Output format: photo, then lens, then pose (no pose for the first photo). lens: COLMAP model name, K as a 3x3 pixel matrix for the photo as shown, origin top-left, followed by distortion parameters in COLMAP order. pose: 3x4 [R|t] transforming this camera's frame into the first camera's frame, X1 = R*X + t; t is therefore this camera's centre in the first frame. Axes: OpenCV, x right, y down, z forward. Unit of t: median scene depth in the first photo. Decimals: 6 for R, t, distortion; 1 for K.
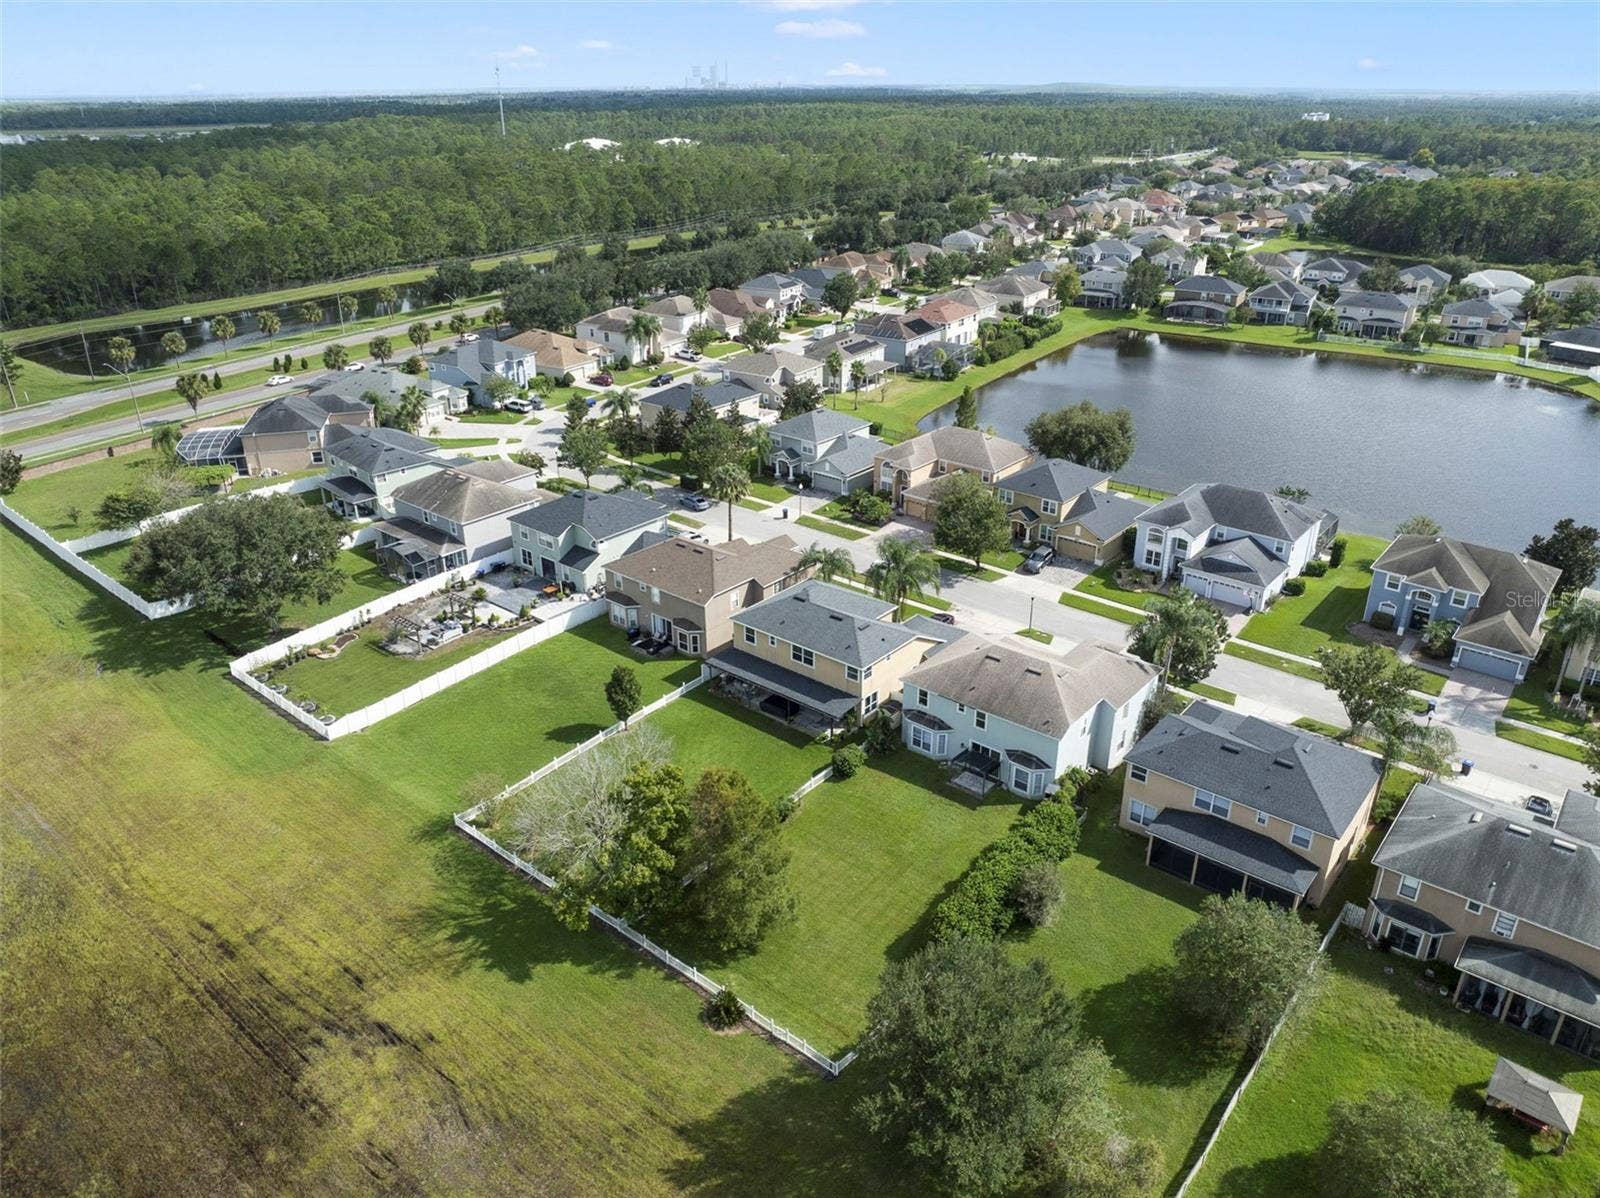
lens RADIAL K [[1118.9, 0, 798.9], [0, 1118.9, 609.7], [0, 0, 1]] dist [-0.039375, -0.001412]
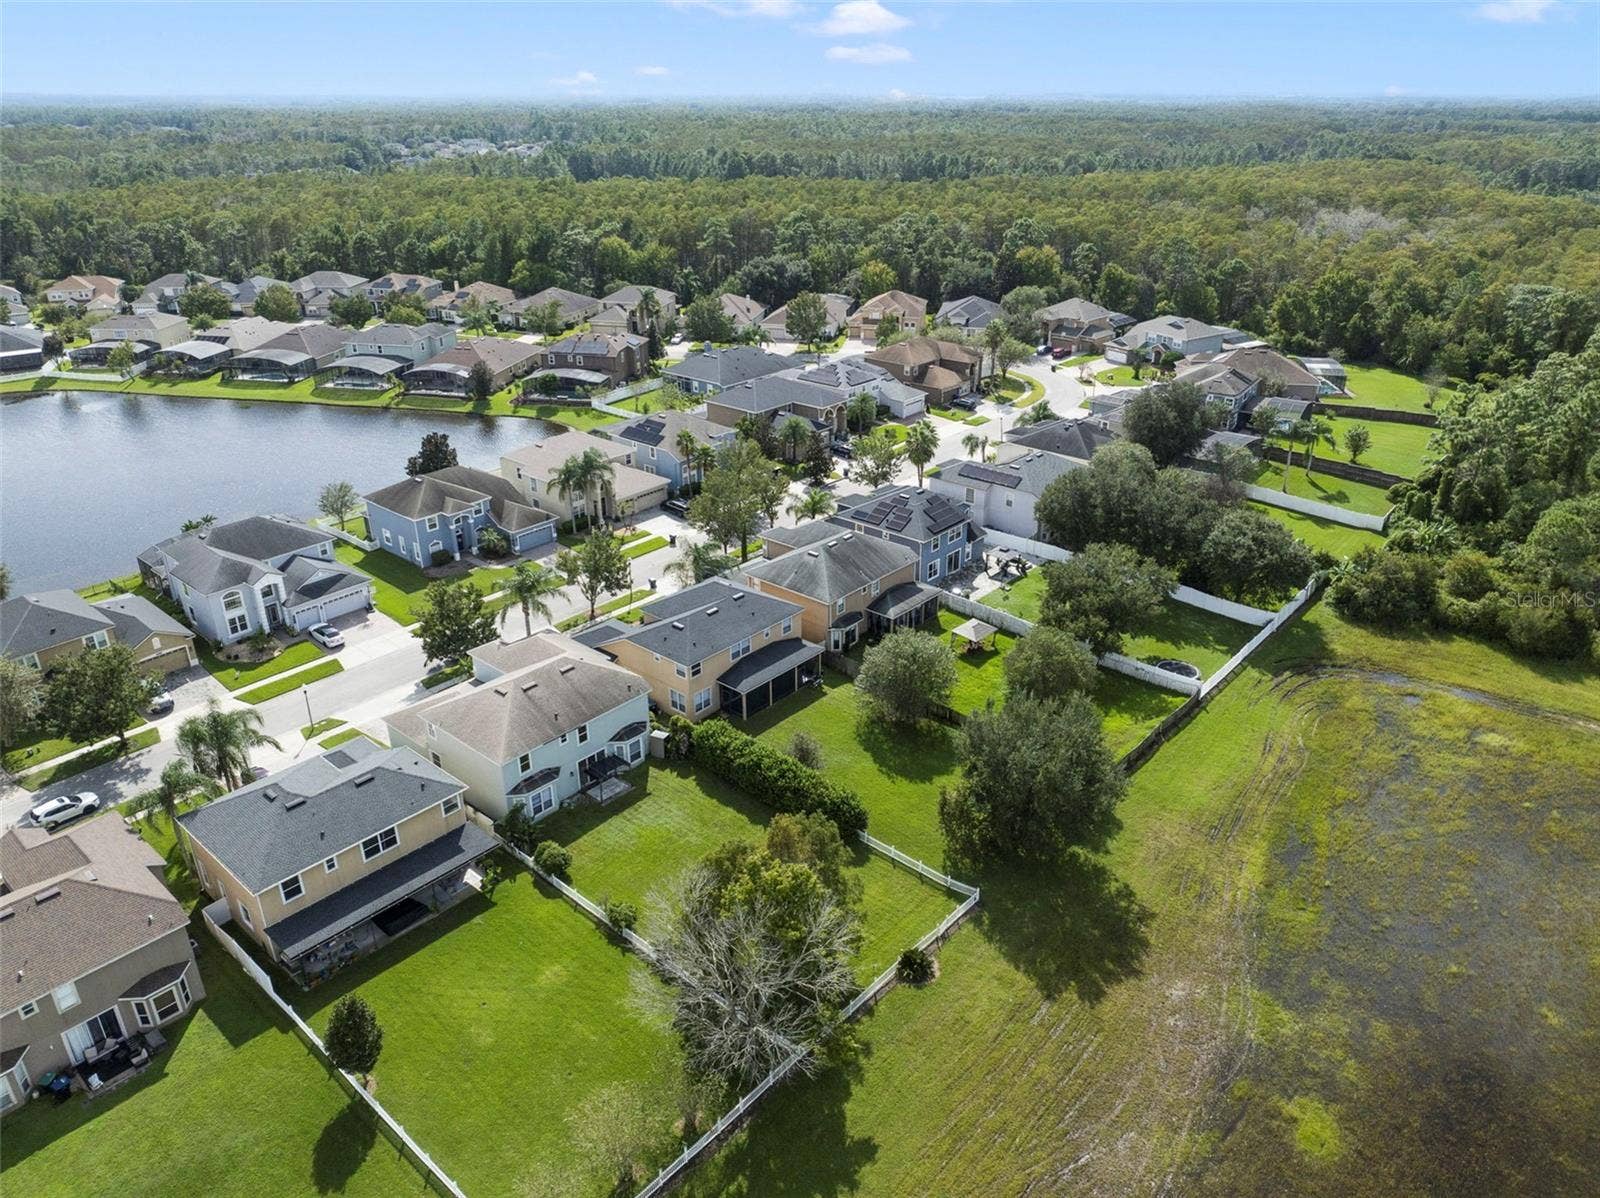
lens RADIAL K [[1127.9, 0, 807.9], [0, 1127.9, 592.5], [0, 0, 1]] dist [-0.030939, 0.002308]
pose [[0.012593, -0.410965, 0.911564, -0.493226], [0.430957, 0.824852, 0.365918, -0.202312], [-0.902285, 0.388237, 0.187495, 0.415225]]
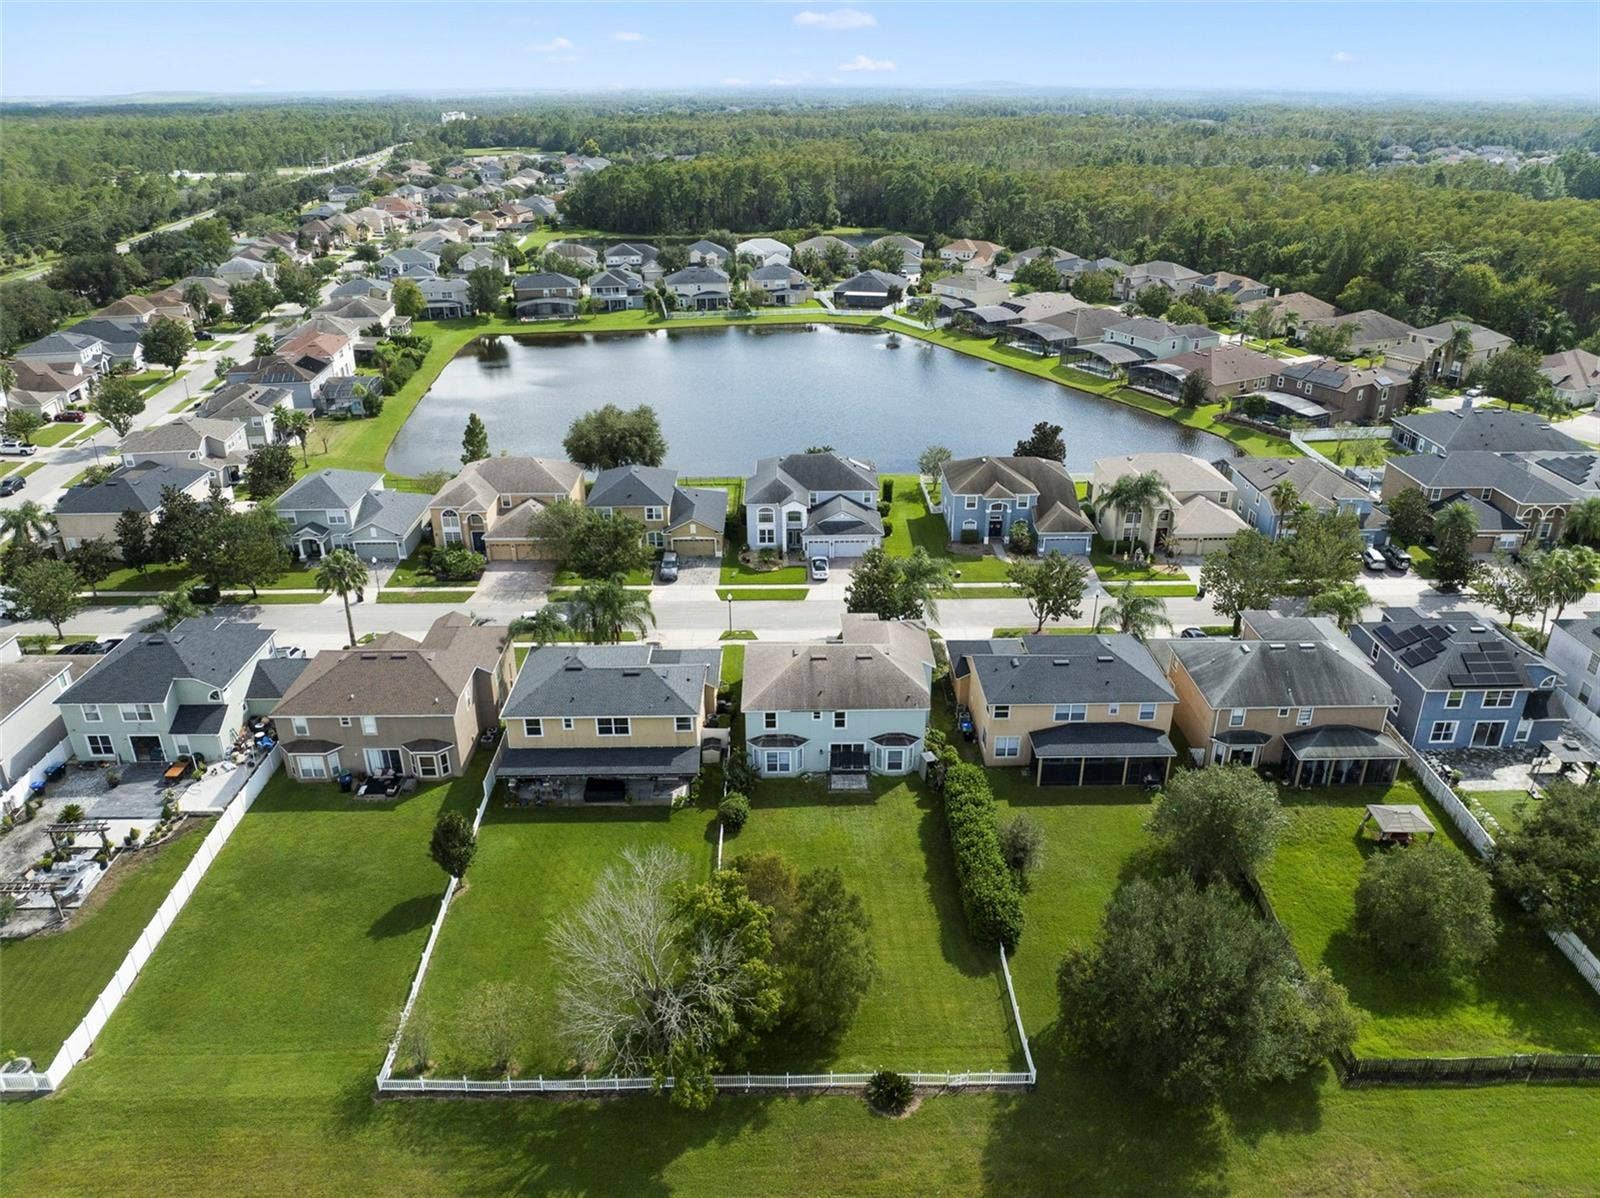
lens RADIAL K [[1118.9, 0, 798.9], [0, 1118.9, 609.7], [0, 0, 1]] dist [-0.039375, -0.001412]
pose [[0.755578, -0.281127, 0.591667, -0.305556], [0.282689, 0.954729, 0.092630, -0.070152], [-0.590922, 0.097268, 0.800843, 0.149512]]
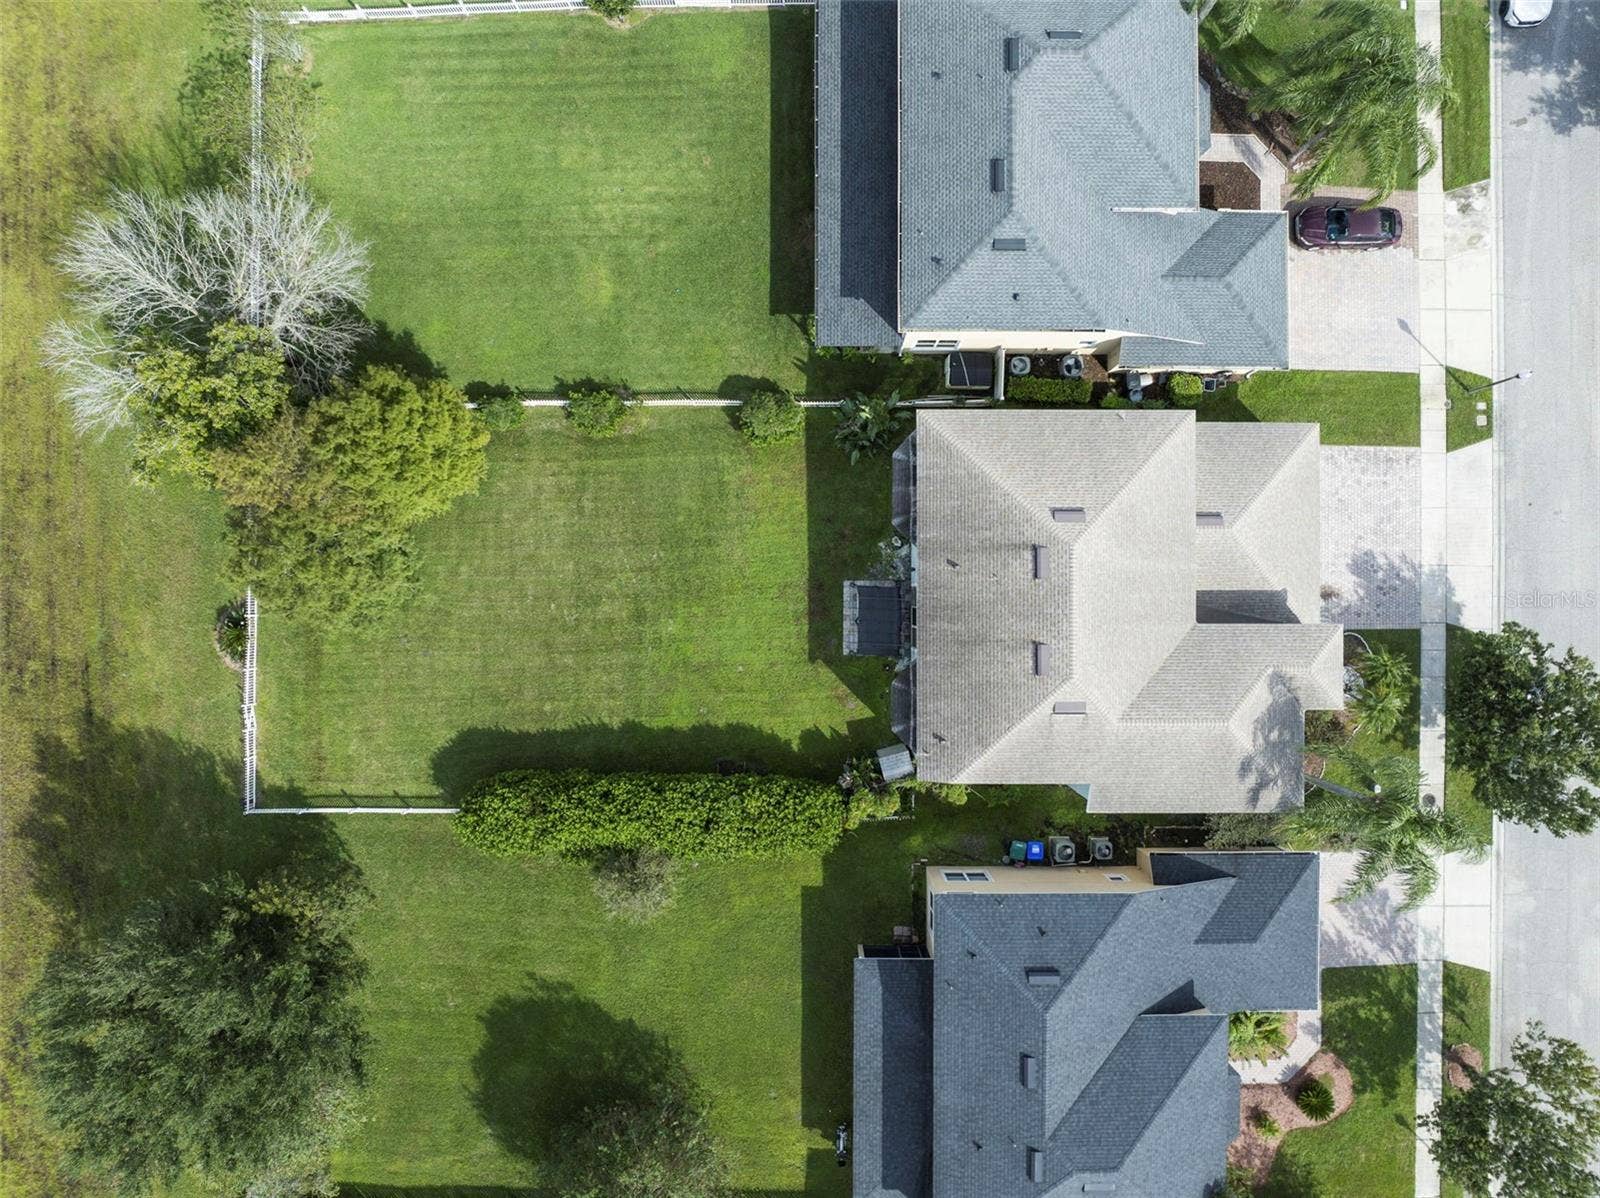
lens RADIAL K [[1127.9, 0, 807.9], [0, 1127.9, 592.5], [0, 0, 1]] dist [-0.030939, 0.002308]
pose [[0.644032, 0.764981, 0.005190, 0.086755], [-0.333348, 0.274524, 0.901951, -0.256150], [0.688551, -0.582615, 0.431808, 0.525361]]
